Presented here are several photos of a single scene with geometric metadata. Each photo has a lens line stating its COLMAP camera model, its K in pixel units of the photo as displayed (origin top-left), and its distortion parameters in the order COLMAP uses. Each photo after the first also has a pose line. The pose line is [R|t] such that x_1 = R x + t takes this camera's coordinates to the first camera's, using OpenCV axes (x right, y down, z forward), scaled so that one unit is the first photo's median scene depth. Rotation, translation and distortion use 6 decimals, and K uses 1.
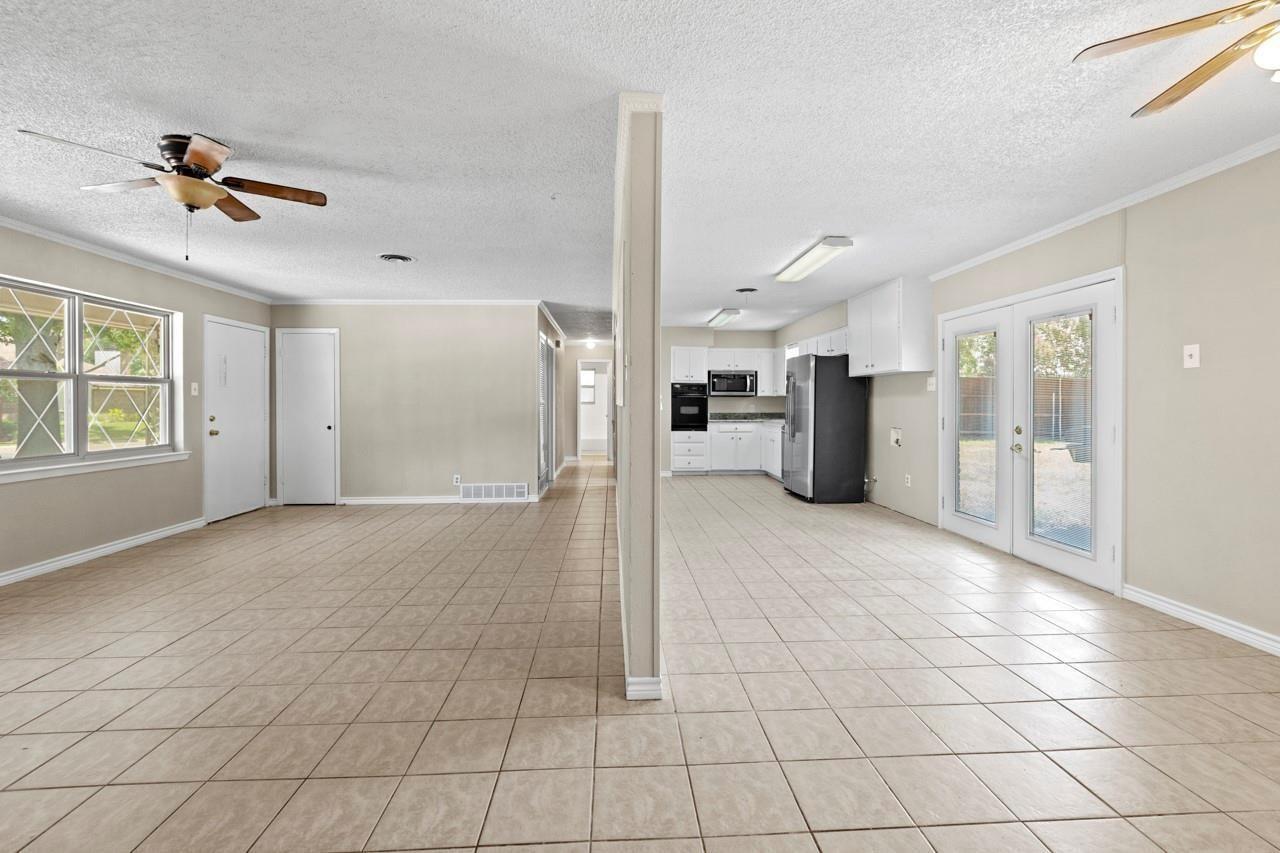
lens RADIAL K [[558.7, 0, 642.0], [0, 558.7, 414.8], [0, 0, 1]] dist [0.001847, -0.000030]
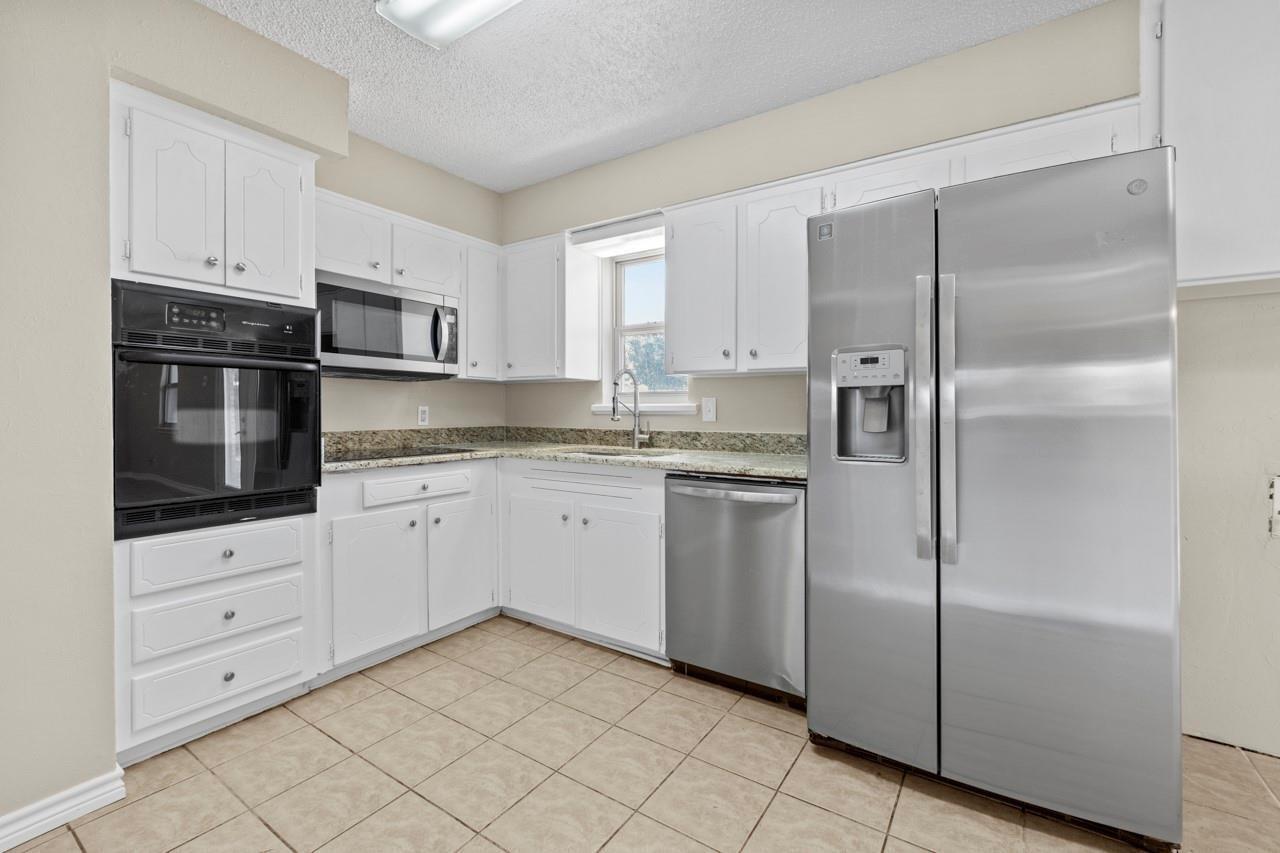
lens RADIAL K [[558.7, 0, 638.1], [0, 558.7, 415.7], [0, 0, 1]] dist [0.001847, -0.000030]
pose [[0.600206, -0.004740, 0.799831, 0.008763], [0.014769, 0.999878, -0.005158, -0.008734], [-0.799709, 0.014908, 0.600203, 0.744705]]
